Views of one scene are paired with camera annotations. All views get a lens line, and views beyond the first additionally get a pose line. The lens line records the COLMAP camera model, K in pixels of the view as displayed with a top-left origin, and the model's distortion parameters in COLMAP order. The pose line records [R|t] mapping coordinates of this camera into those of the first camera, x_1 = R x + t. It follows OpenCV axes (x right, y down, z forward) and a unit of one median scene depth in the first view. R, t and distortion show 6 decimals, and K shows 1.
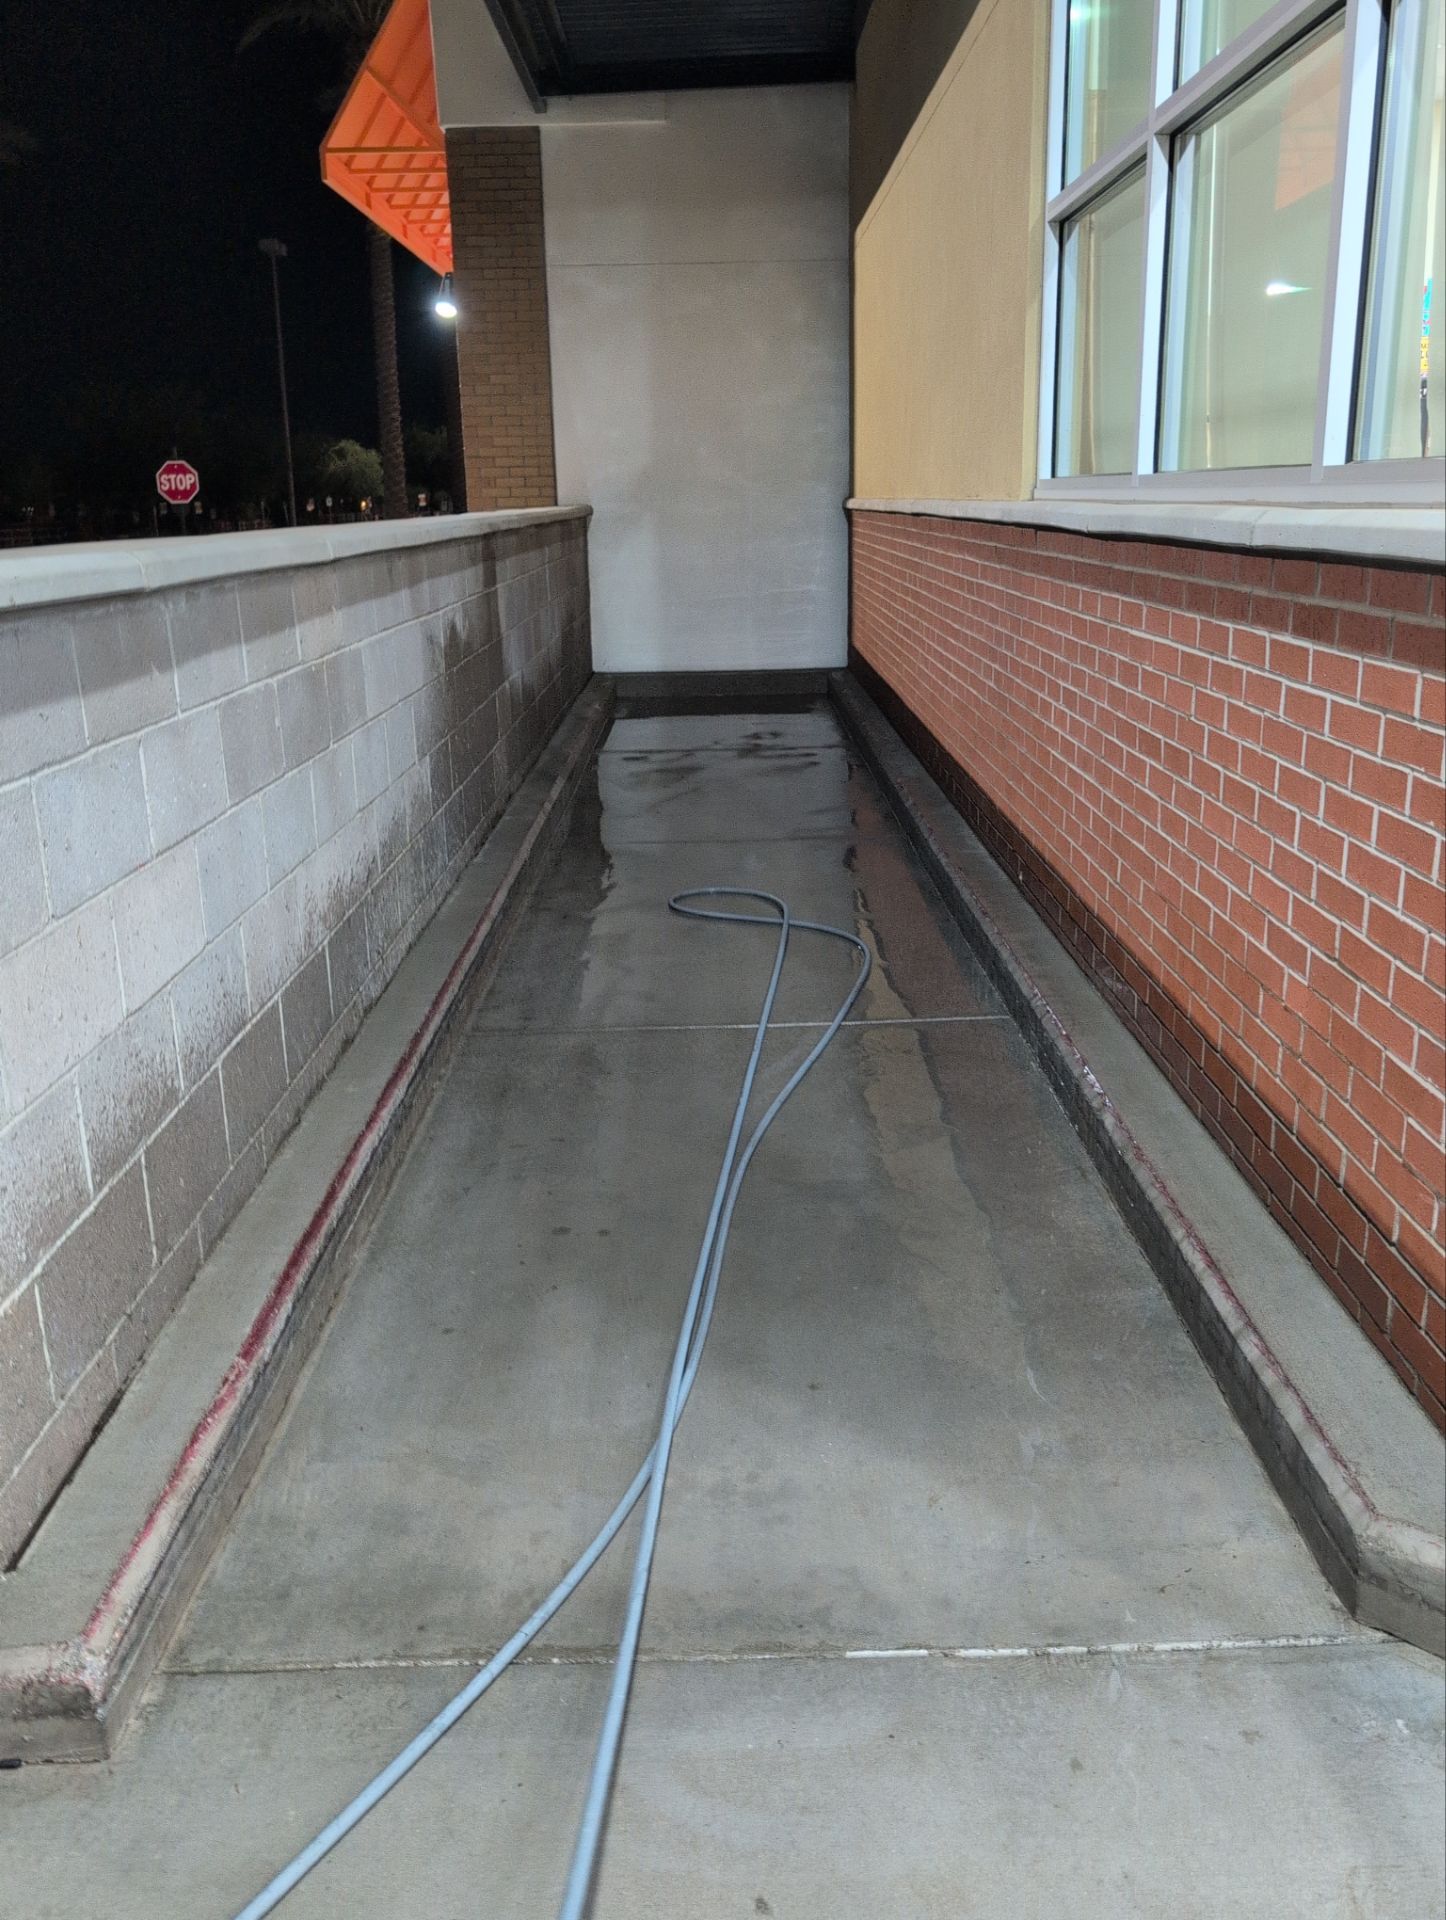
lens RADIAL K [[1610.1, 0, 723.0], [0, 1610.1, 960.0], [0, 0, 1]] dist [0.010519, -0.003676]
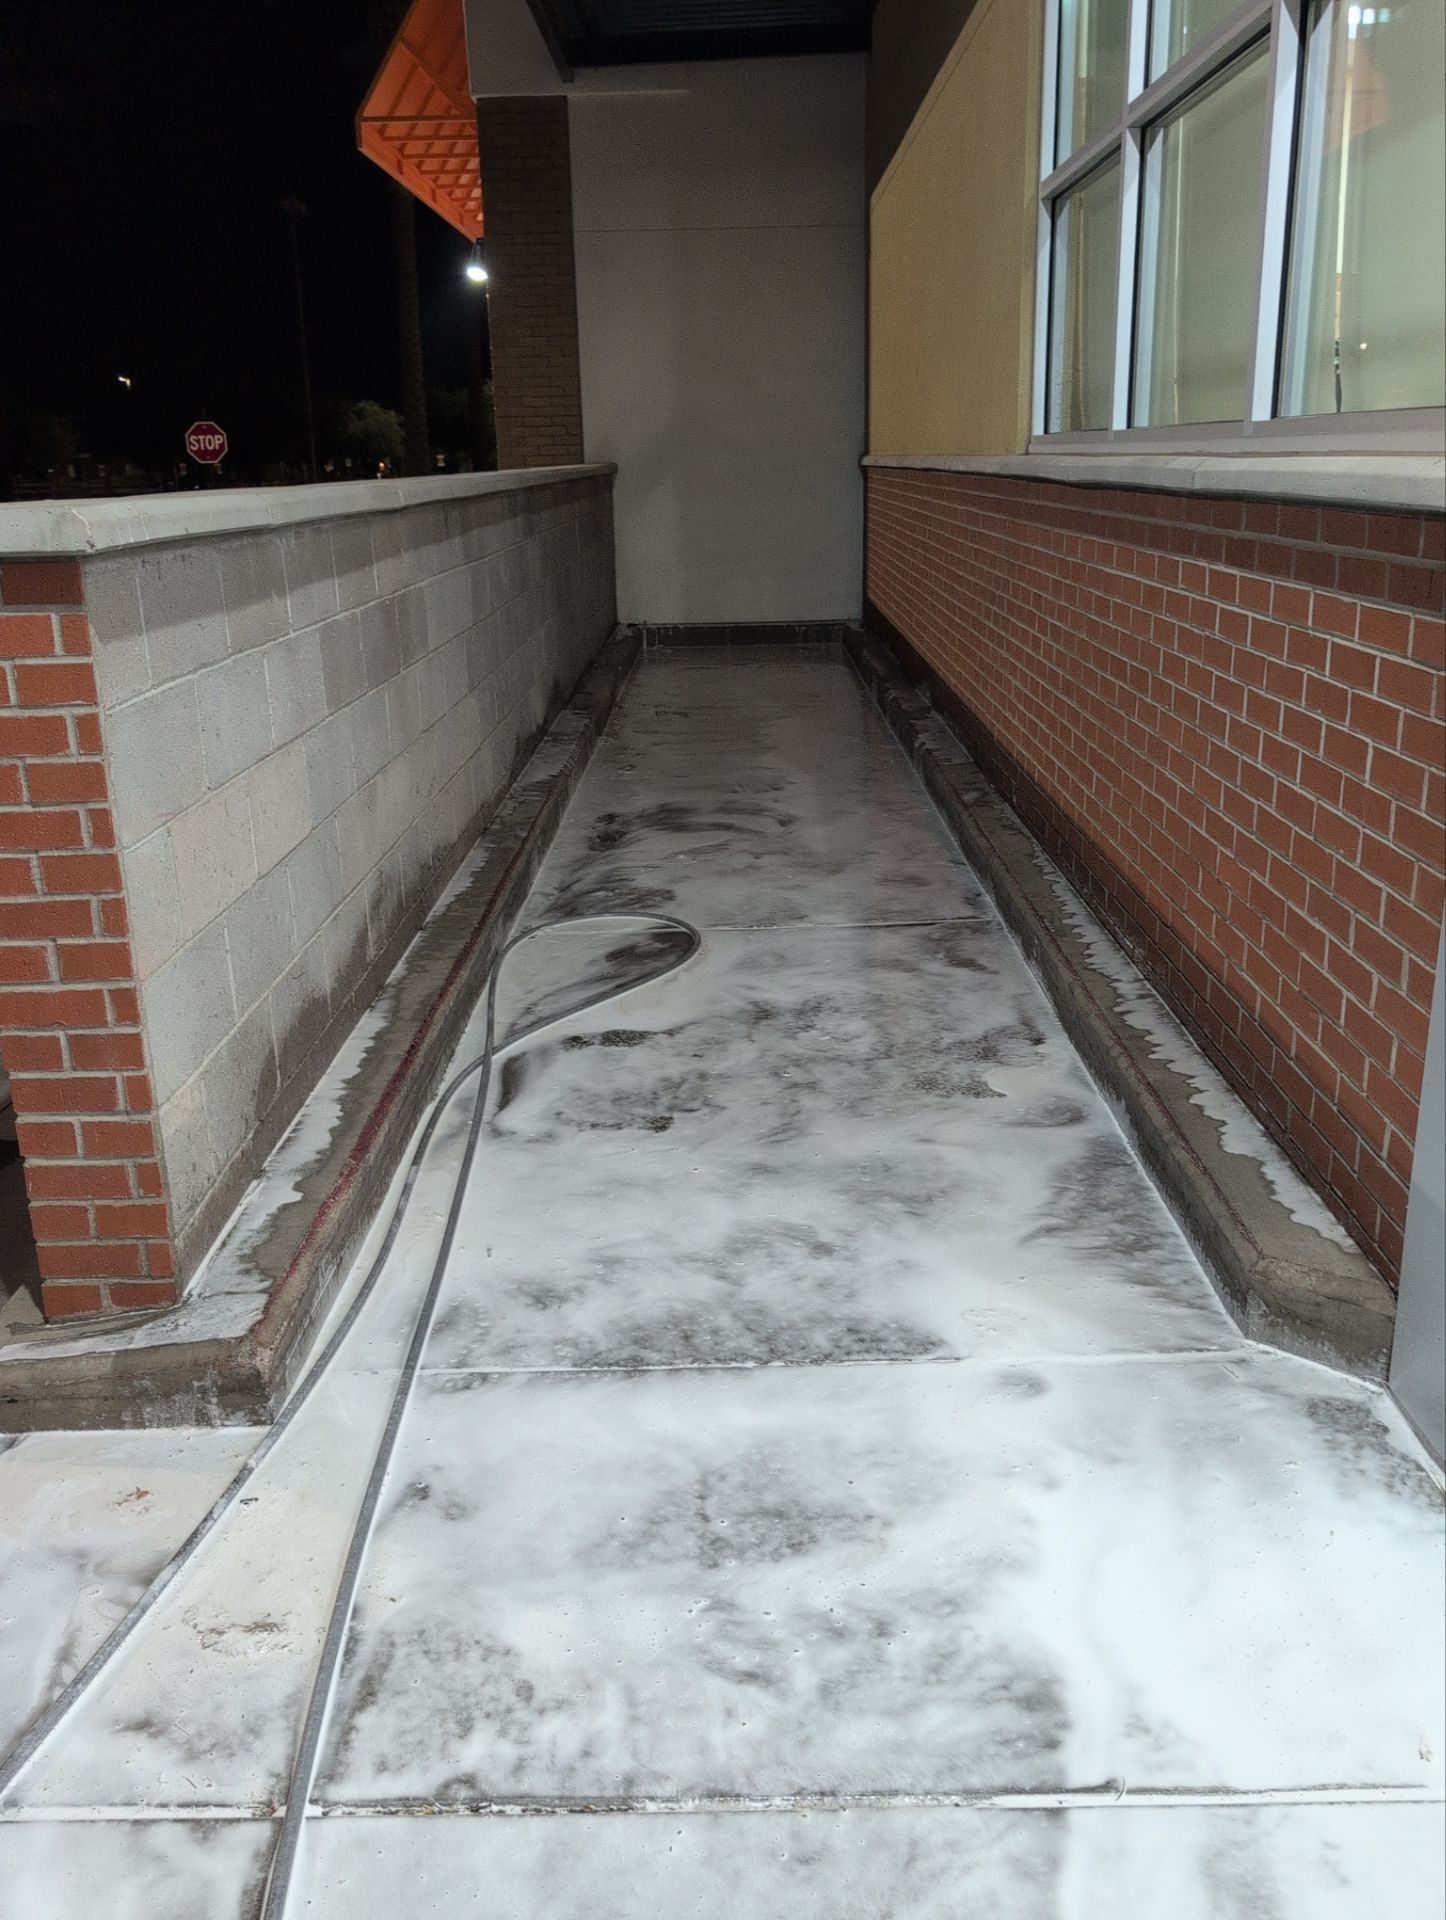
lens RADIAL K [[1610.1, 0, 723.0], [0, 1610.1, 960.0], [0, 0, 1]] dist [0.010519, -0.003676]
pose [[0.999936, 0.001179, -0.011286, -0.002186], [-0.000922, 0.999742, 0.022691, 0.037370], [0.011310, -0.022679, 0.999679, -0.117844]]
